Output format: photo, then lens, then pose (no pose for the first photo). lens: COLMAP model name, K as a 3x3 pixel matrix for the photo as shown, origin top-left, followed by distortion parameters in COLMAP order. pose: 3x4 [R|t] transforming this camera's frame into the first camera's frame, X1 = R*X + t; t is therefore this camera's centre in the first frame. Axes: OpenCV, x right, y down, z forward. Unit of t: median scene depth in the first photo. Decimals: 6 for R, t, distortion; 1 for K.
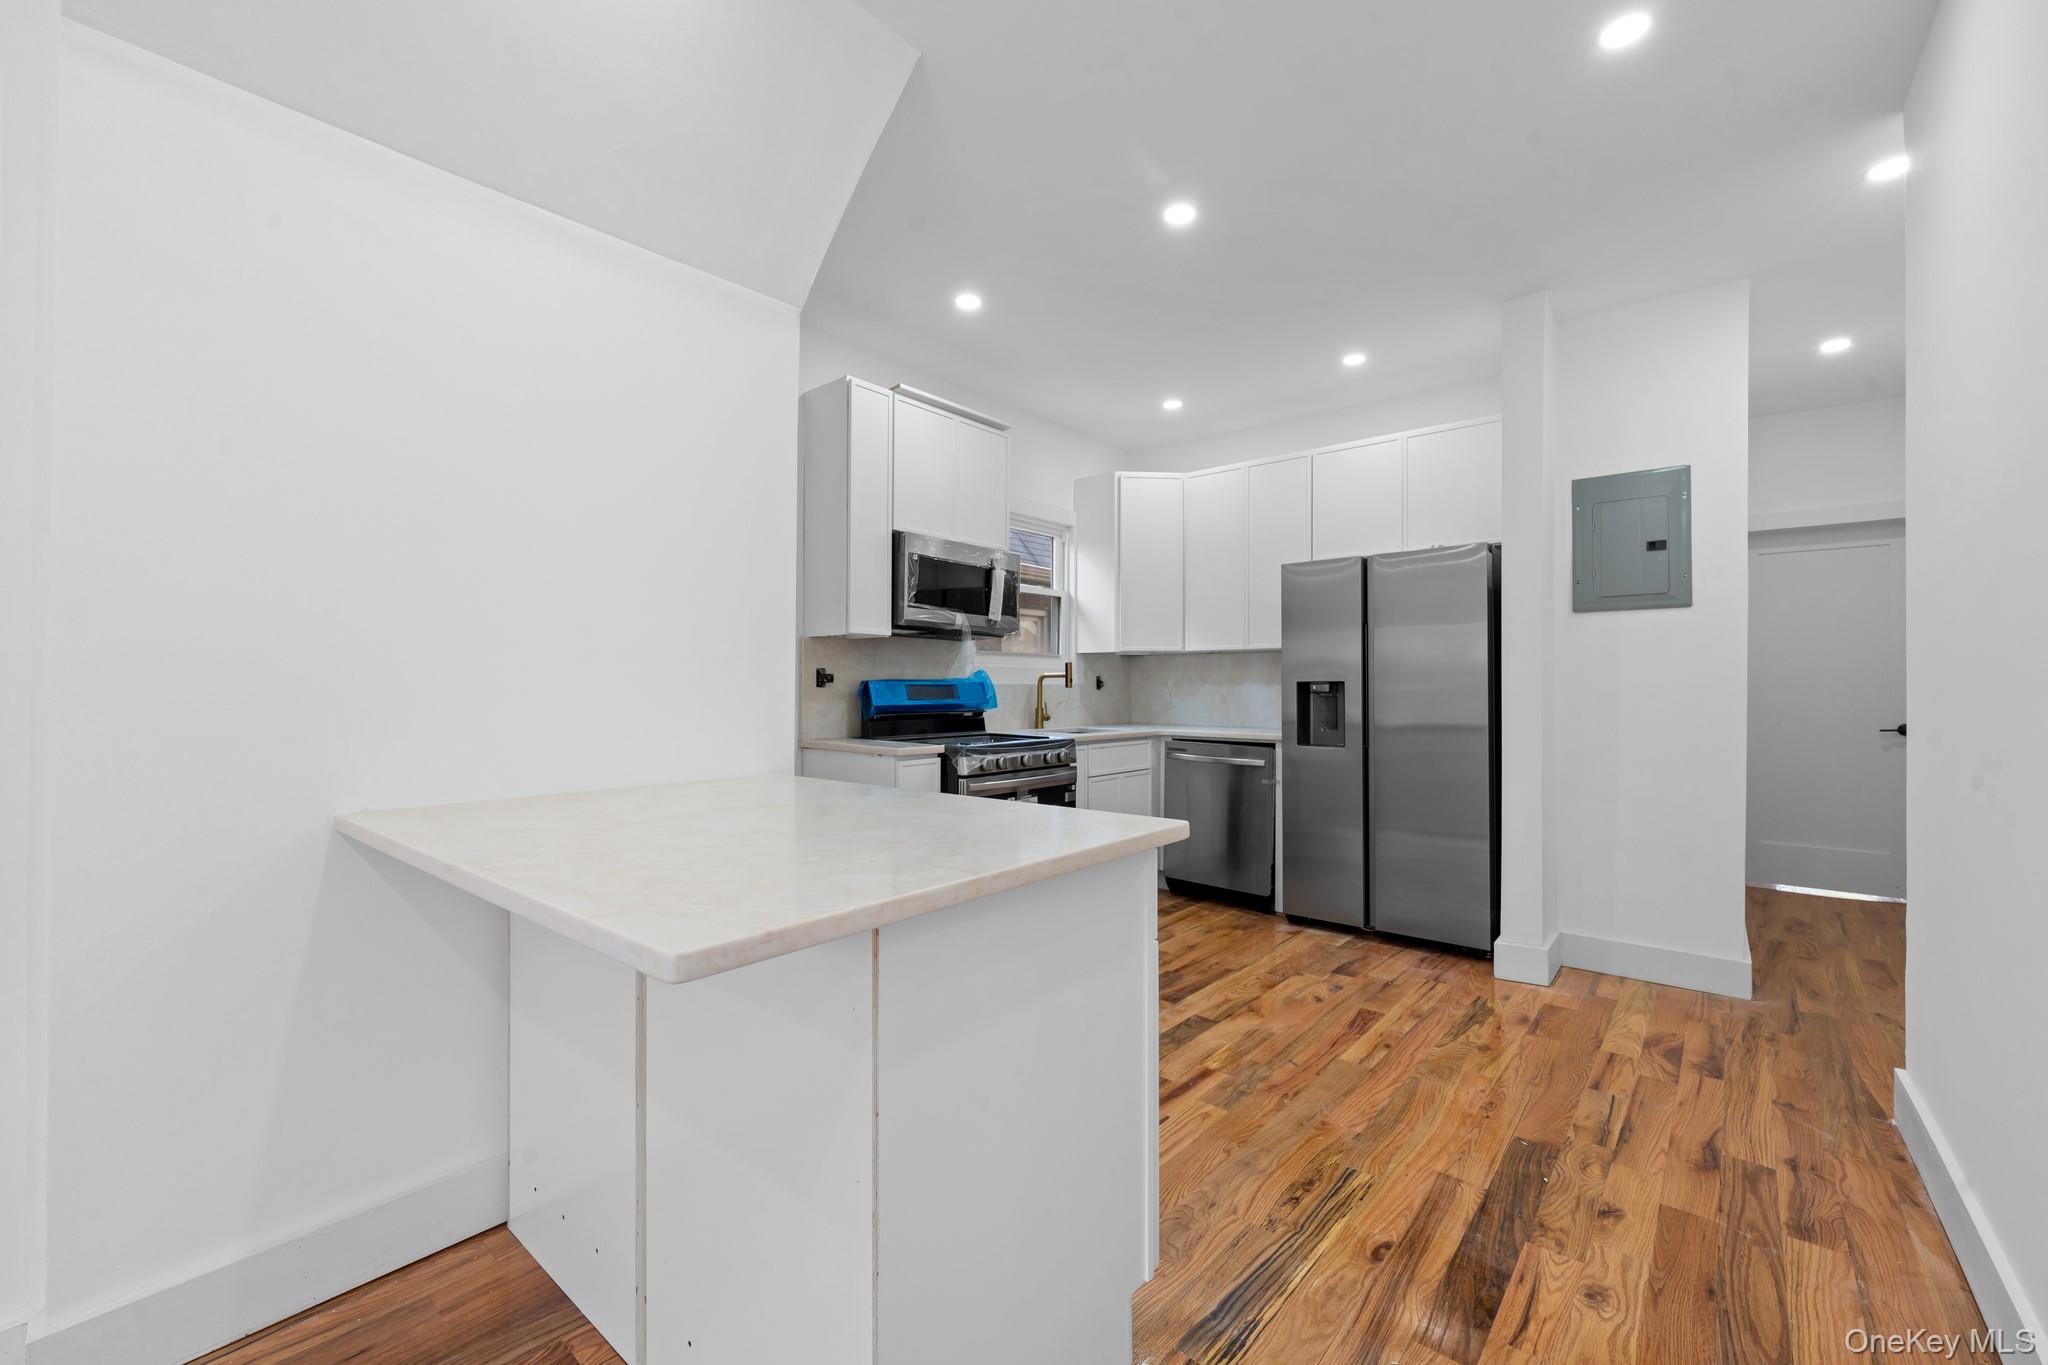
lens RADIAL K [[827.4, 0, 1024.0], [0, 827.4, 682.5], [0, 0, 1]] dist [0.000765, -0.000751]
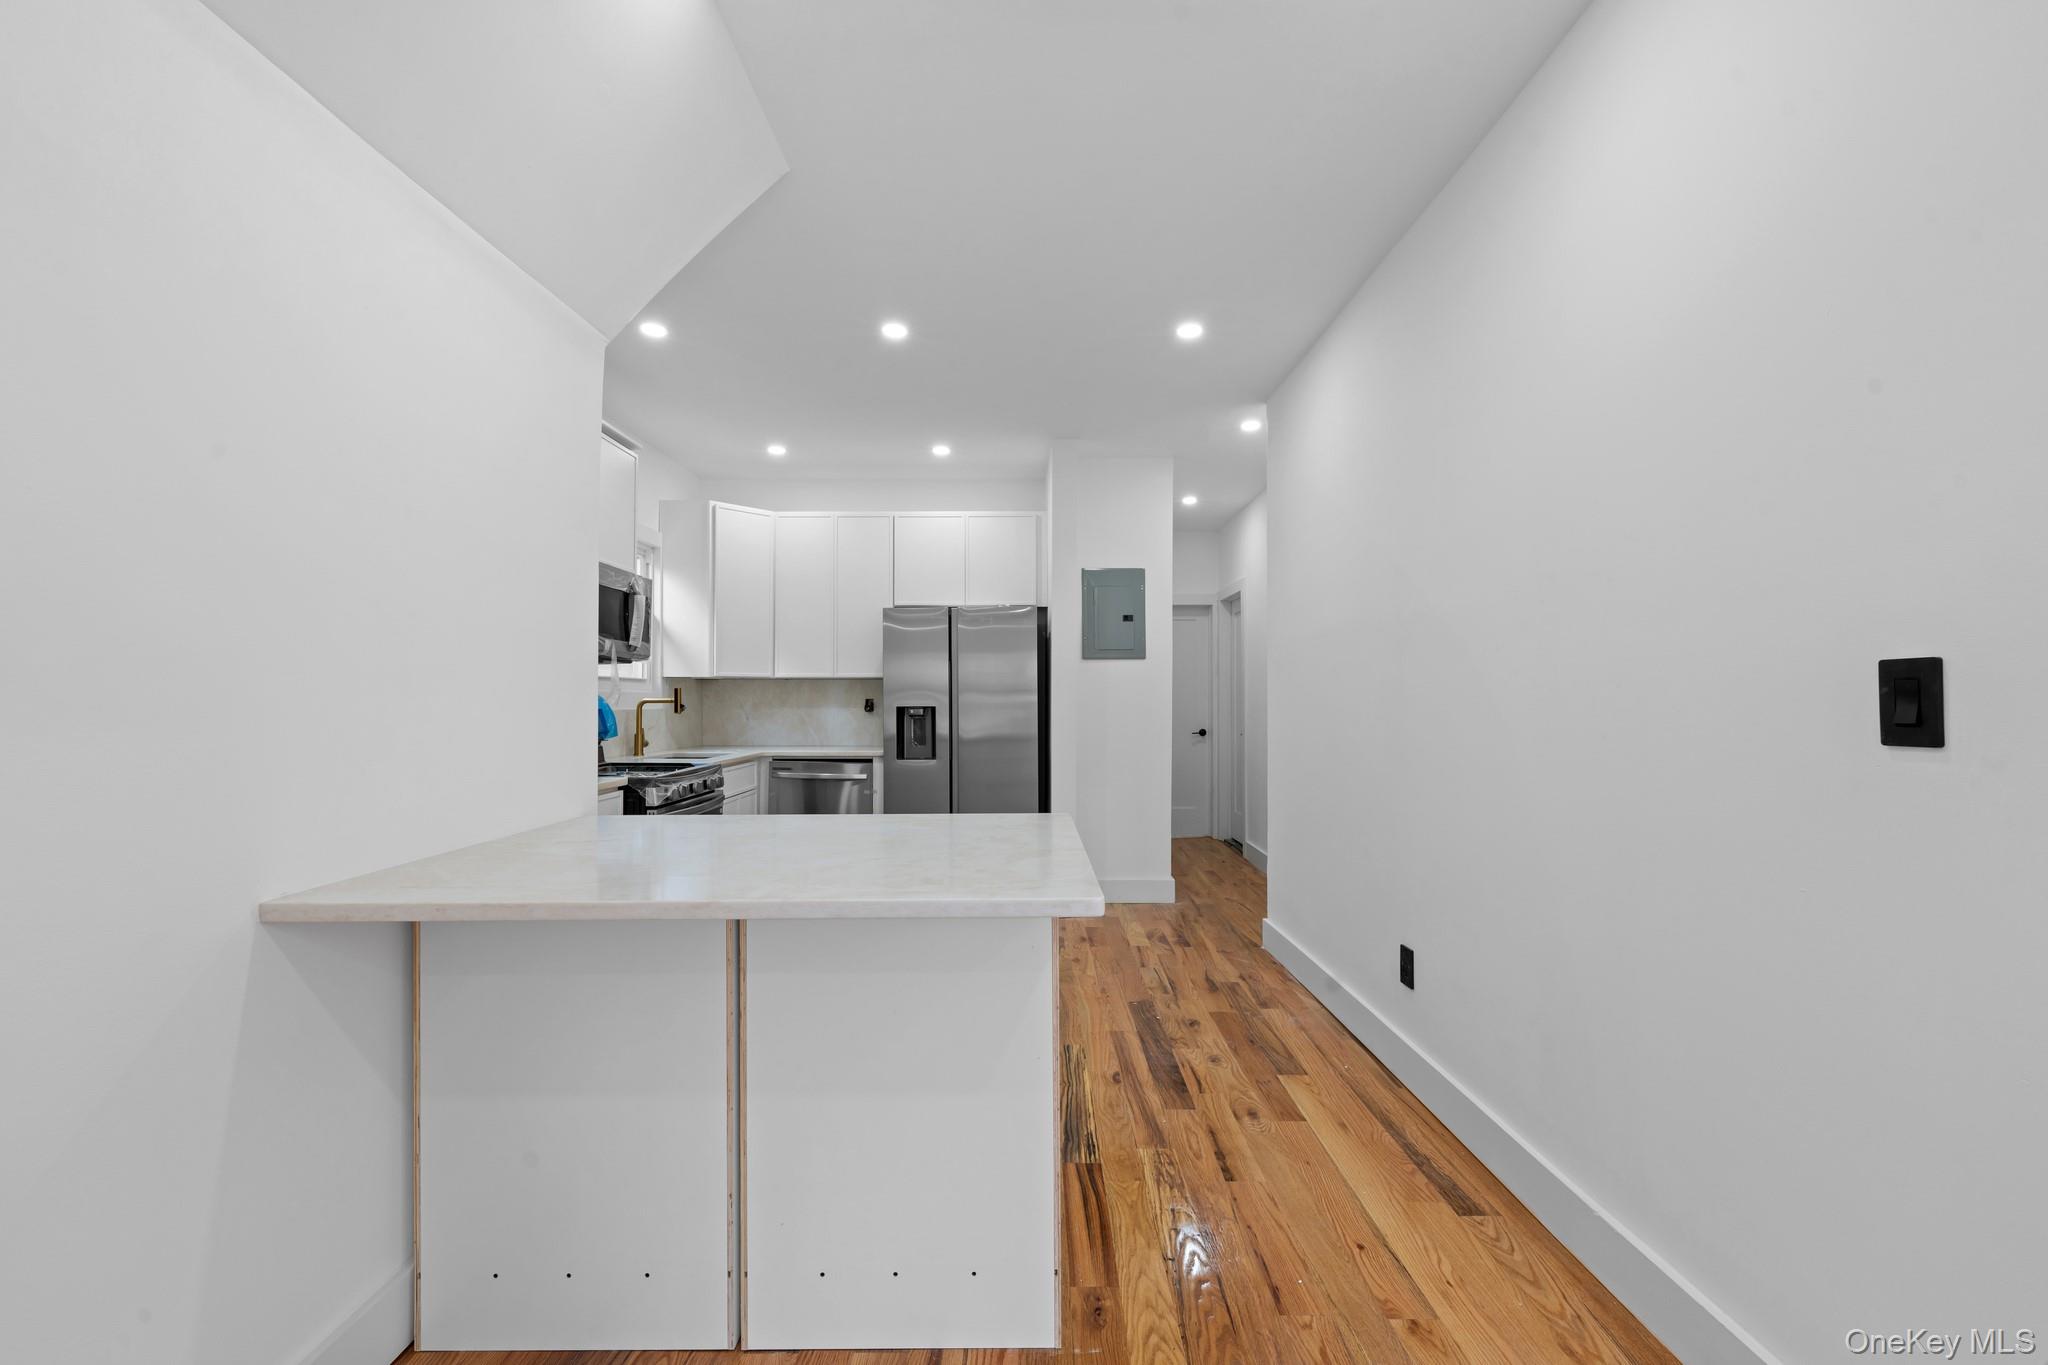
lens RADIAL K [[827.4, 0, 1024.8], [0, 827.4, 690.5], [0, 0, 1]] dist [-0.001220, -0.000204]
pose [[0.764482, 0.004939, 0.644626, -0.338449], [-0.001688, 0.999983, -0.005660, -0.019980], [-0.644643, 0.003239, 0.764477, -0.045142]]
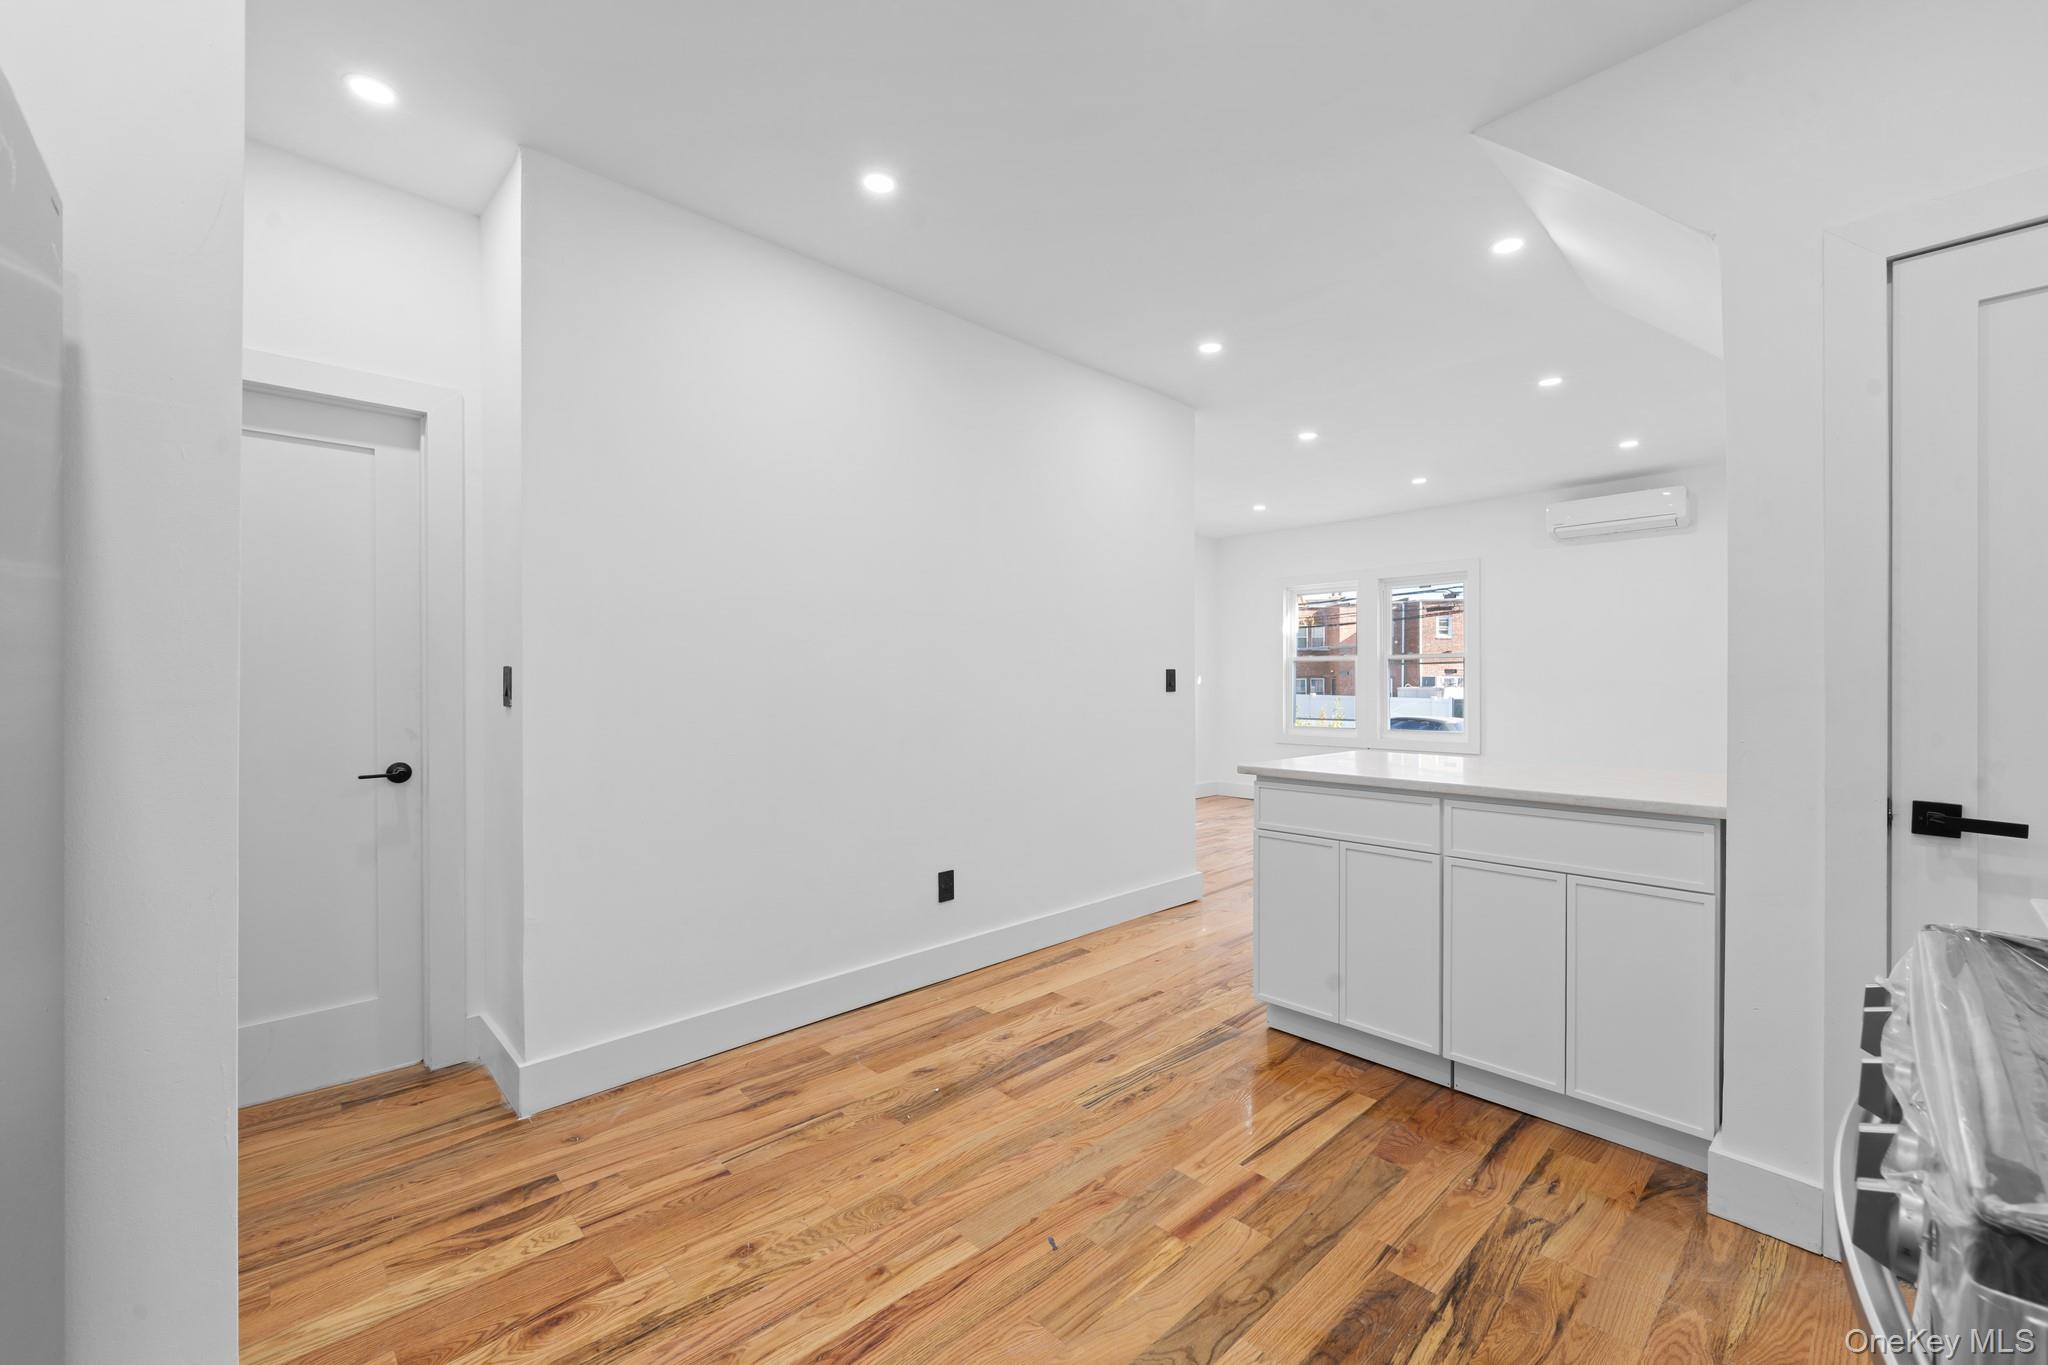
lens RADIAL K [[827.4, 0, 1024.8], [0, 827.4, 690.5], [0, 0, 1]] dist [-0.001220, -0.000204]
pose [[-0.993891, -0.003198, 0.110323, 0.194401], [-0.003152, 0.999995, 0.000589, -0.003354], [-0.110325, 0.000238, -0.993896, 1.200166]]
